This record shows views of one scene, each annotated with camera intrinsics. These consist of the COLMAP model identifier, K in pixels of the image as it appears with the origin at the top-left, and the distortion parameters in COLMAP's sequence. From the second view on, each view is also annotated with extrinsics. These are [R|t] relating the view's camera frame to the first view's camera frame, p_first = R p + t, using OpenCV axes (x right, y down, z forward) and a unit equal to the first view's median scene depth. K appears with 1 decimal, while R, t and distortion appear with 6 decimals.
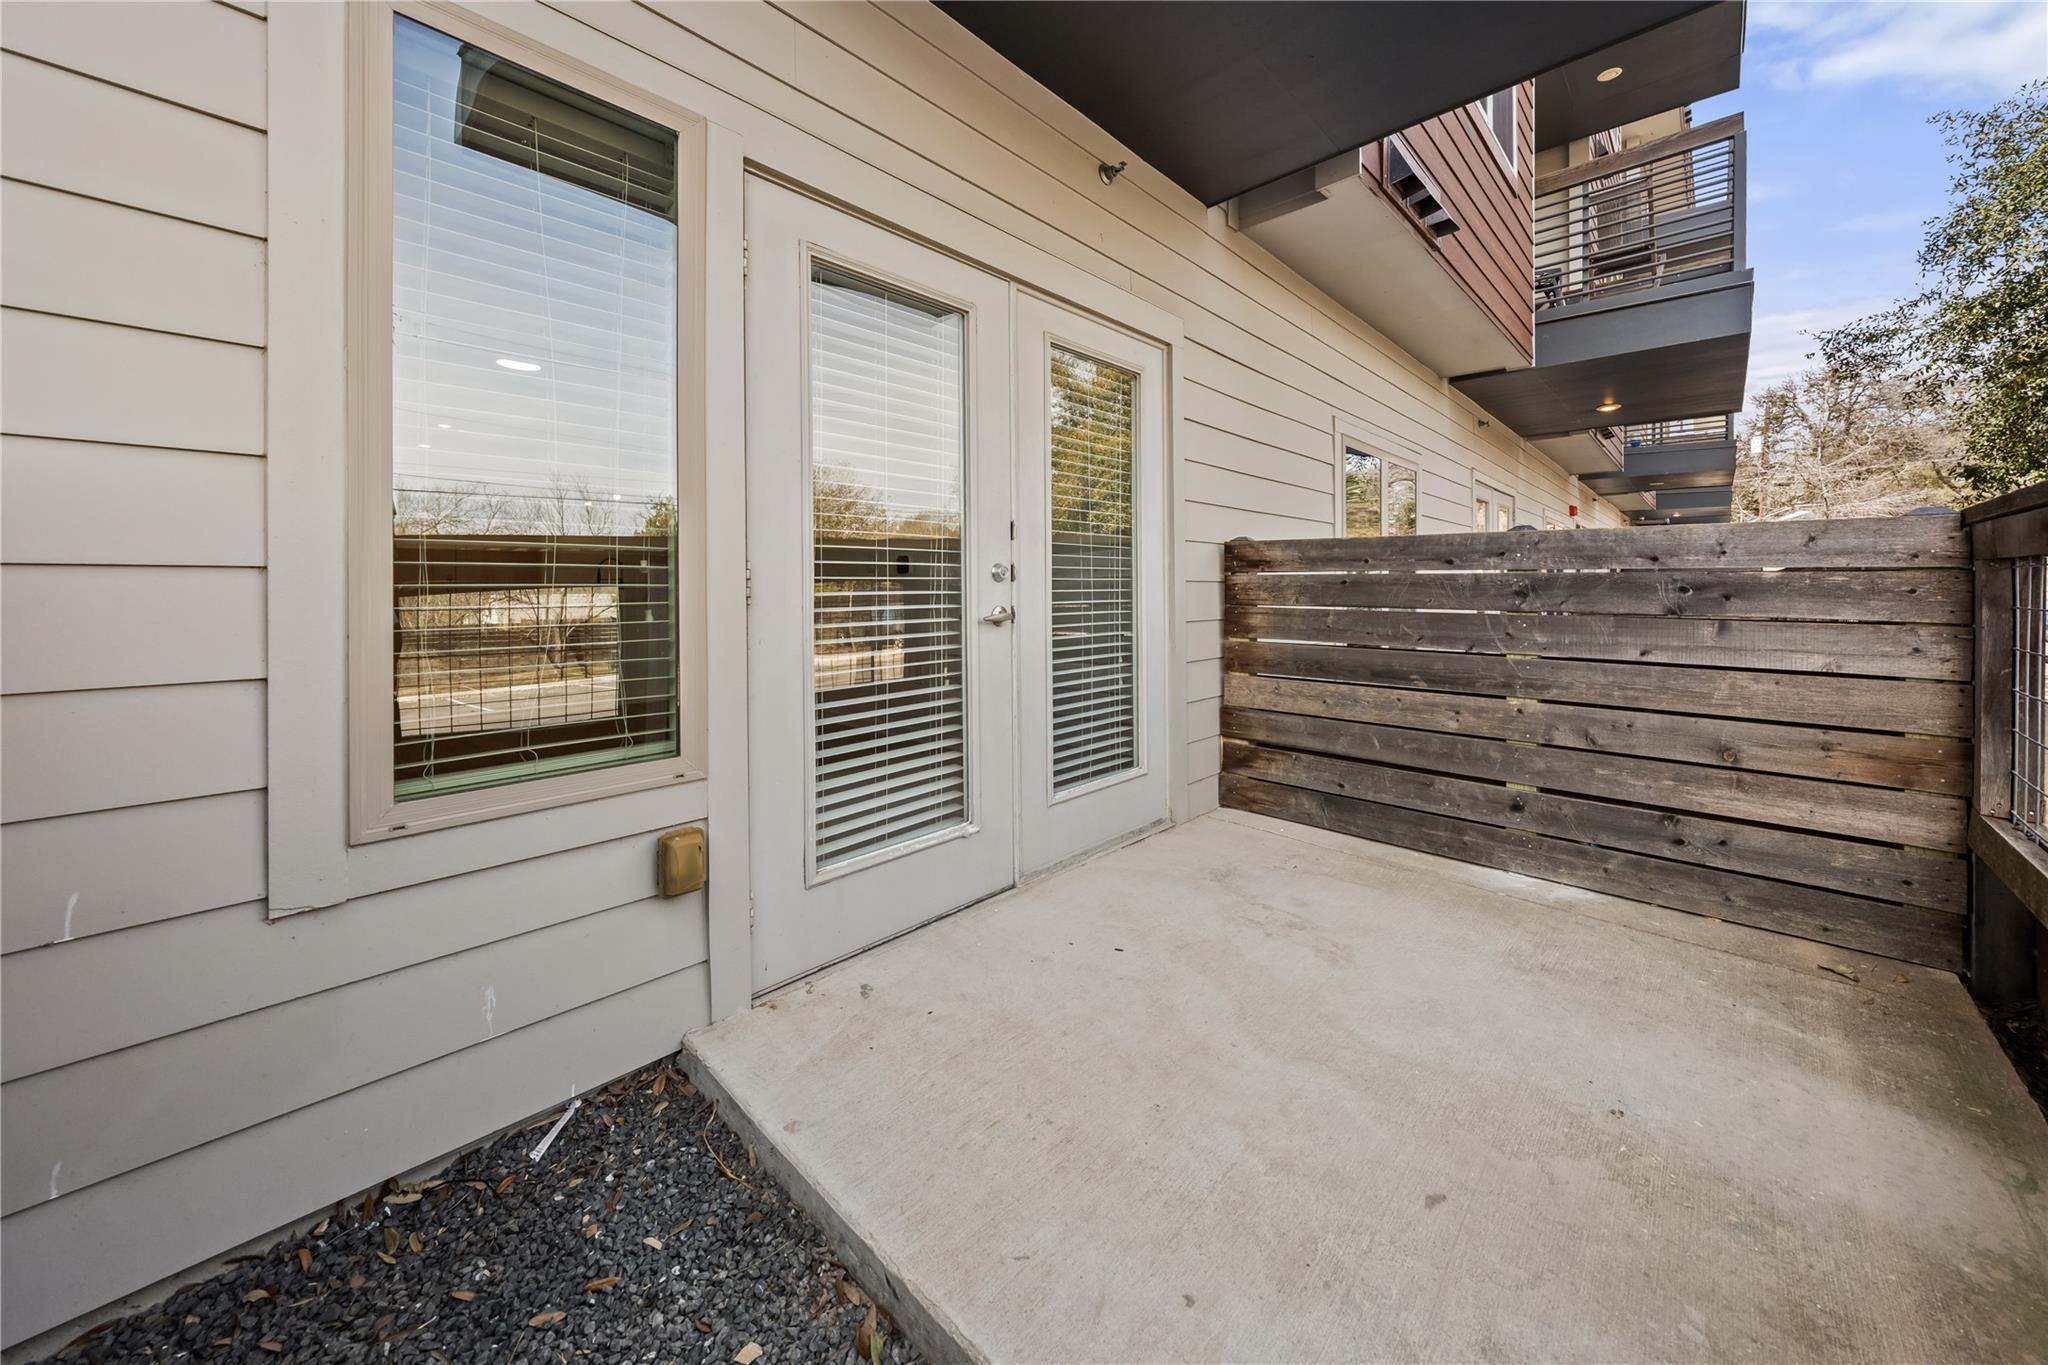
lens RADIAL K [[725.9, 0, 1018.7], [0, 725.9, 588.1], [0, 0, 1]] dist [0.000044, 0.000025]
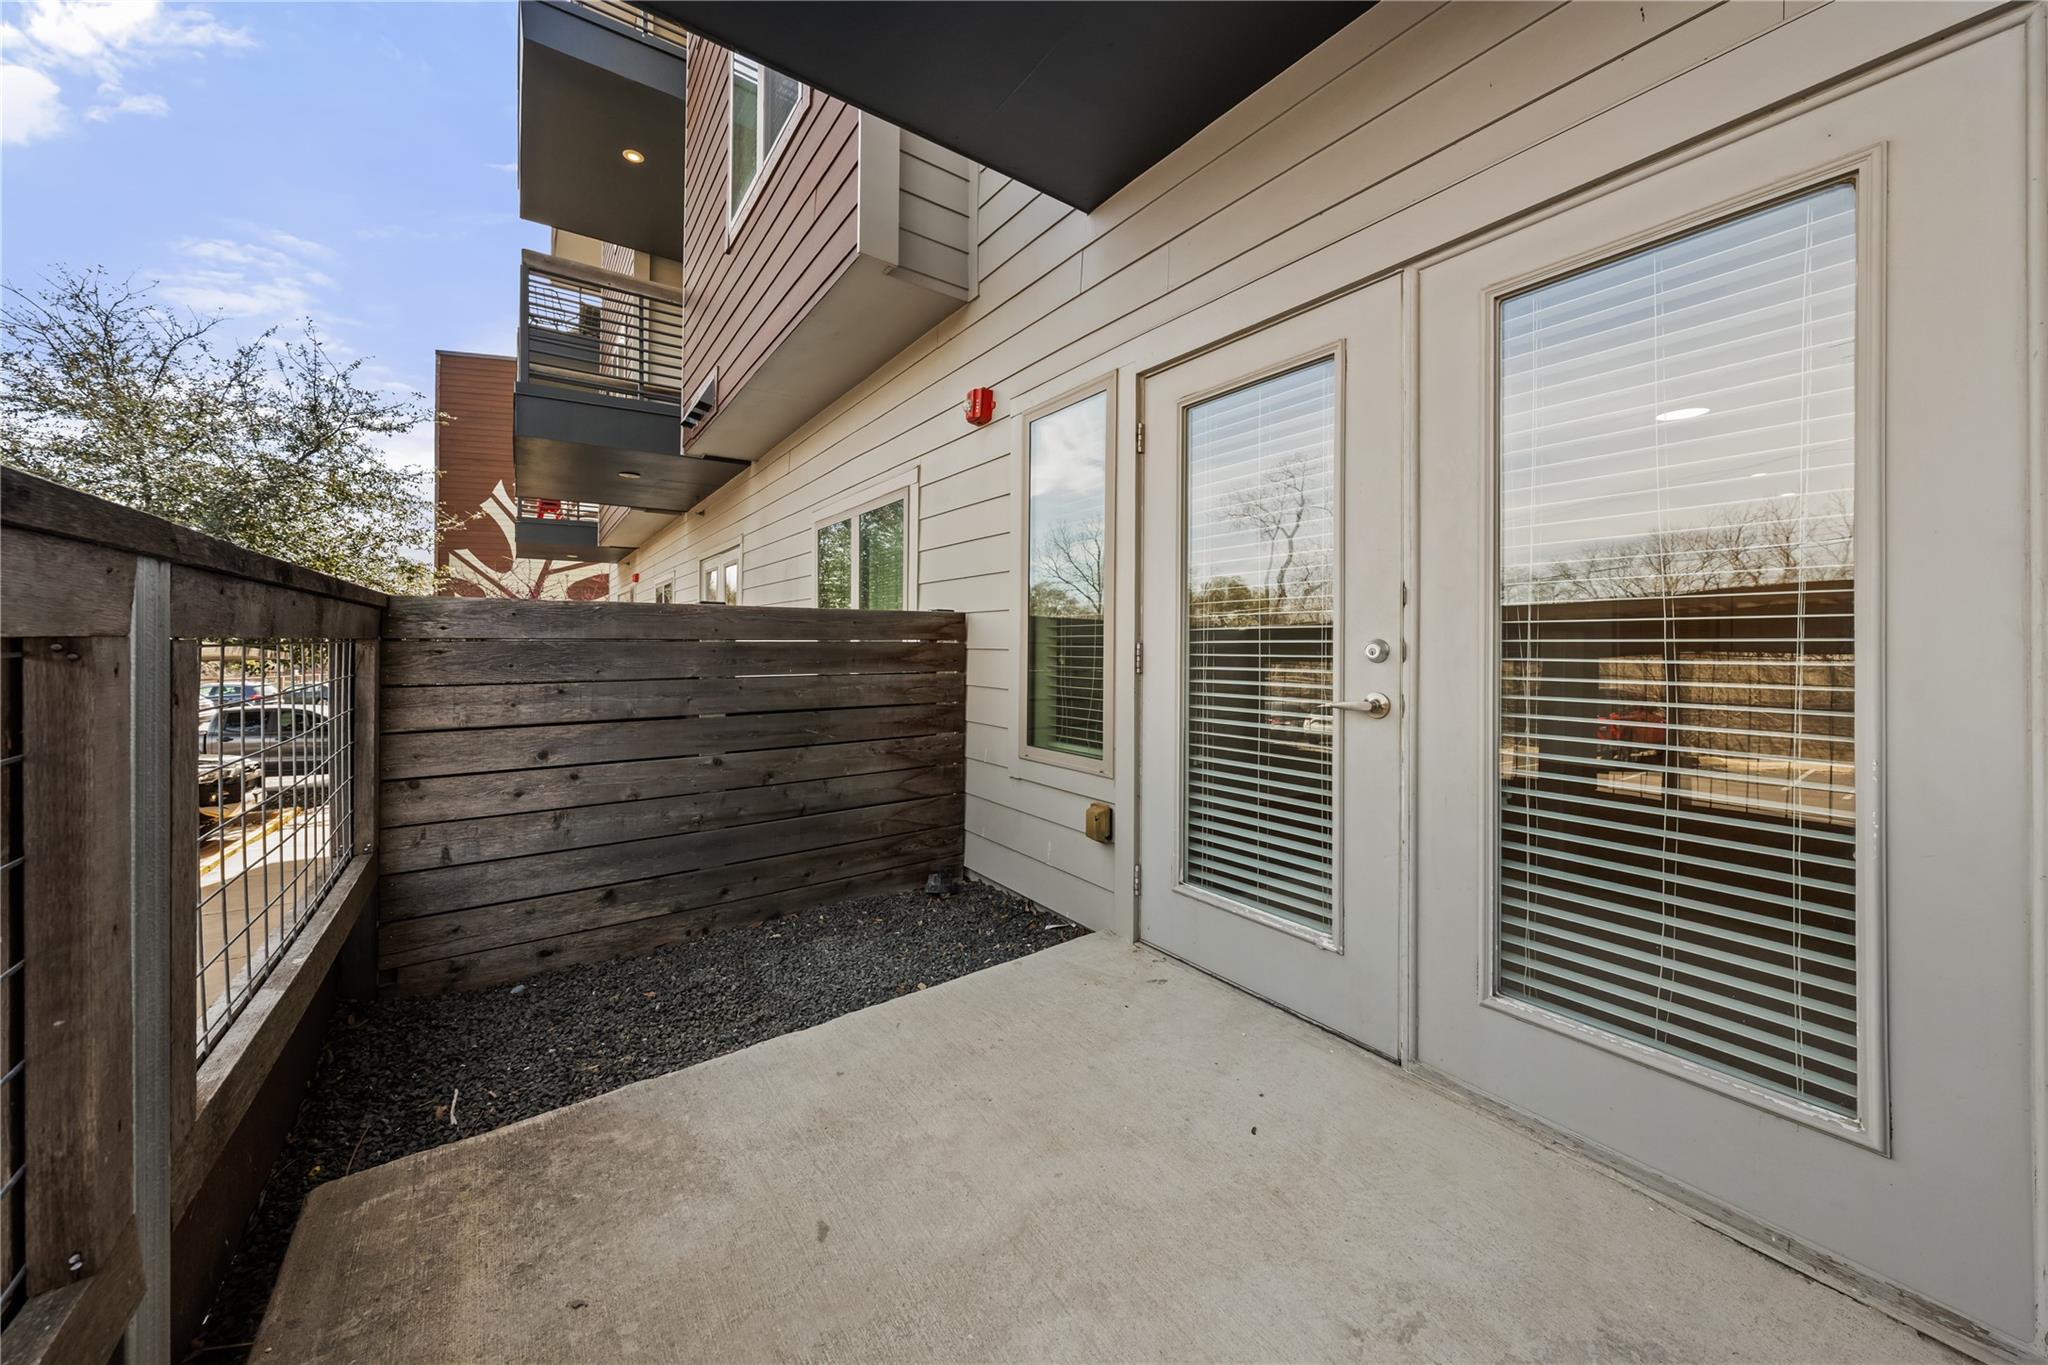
lens RADIAL K [[697.6, 0, 1024.3], [0, 697.6, 641.5], [0, 0, 1]] dist [0.000311, 0.000002]
pose [[-0.165538, 0.001447, -0.986202, 1.131051], [-0.004718, 0.999986, 0.002259, -0.046015], [0.986192, 0.005027, -0.165529, 1.060898]]
